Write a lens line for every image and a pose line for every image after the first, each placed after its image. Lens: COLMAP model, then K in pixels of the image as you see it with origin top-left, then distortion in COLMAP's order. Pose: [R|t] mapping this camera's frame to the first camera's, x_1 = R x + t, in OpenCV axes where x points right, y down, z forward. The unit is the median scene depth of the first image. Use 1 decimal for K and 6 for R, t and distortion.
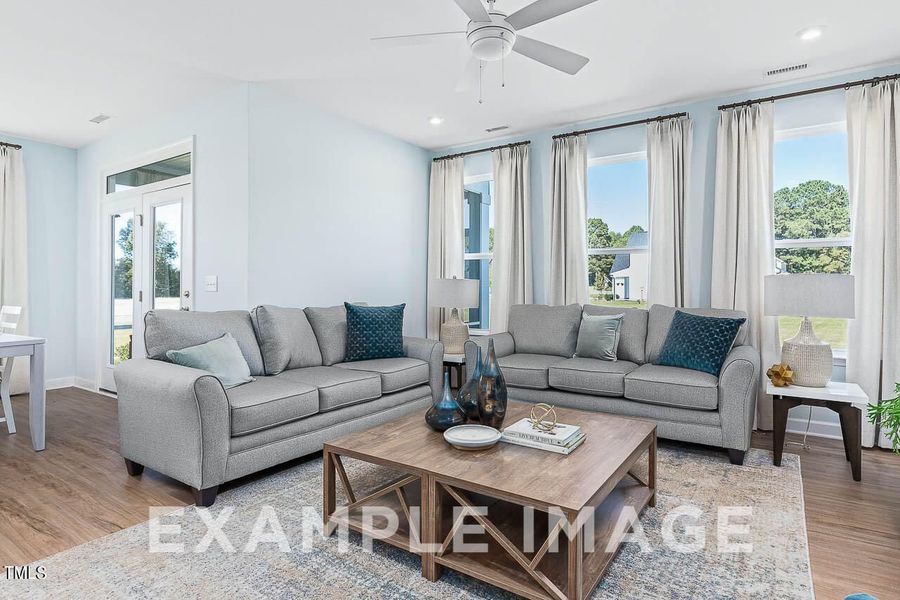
lens RADIAL K [[501.0, 0, 448.8], [0, 501.0, 293.5], [0, 0, 1]] dist [0.005008, -0.000761]
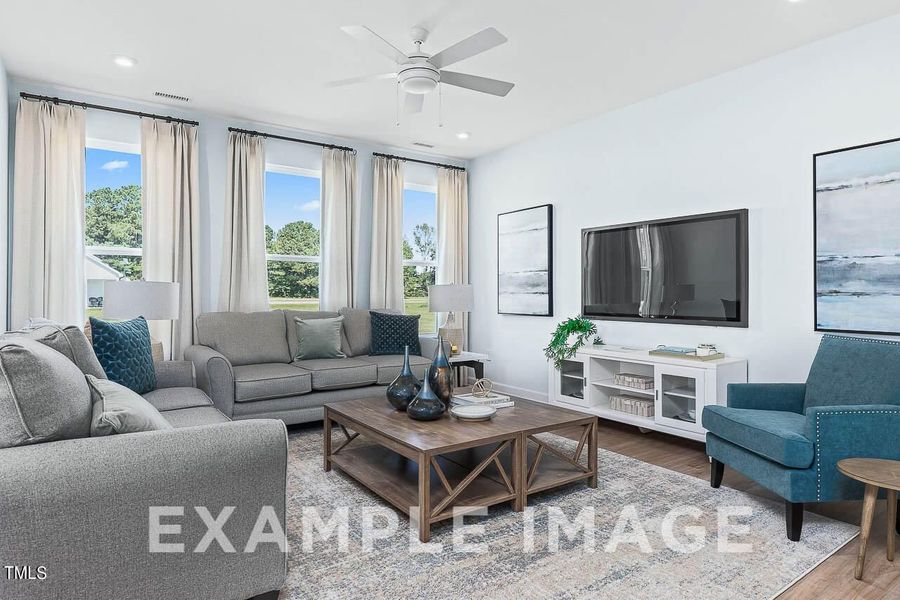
lens RADIAL K [[545.5, 0, 453.7], [0, 545.5, 292.1], [0, 0, 1]] dist [-0.000324, -0.000904]
pose [[0.339281, 0.002332, 0.940682, -0.525096], [0.009822, 0.999934, -0.006022, -0.001744], [-0.940634, 0.011282, 0.339235, 0.246294]]
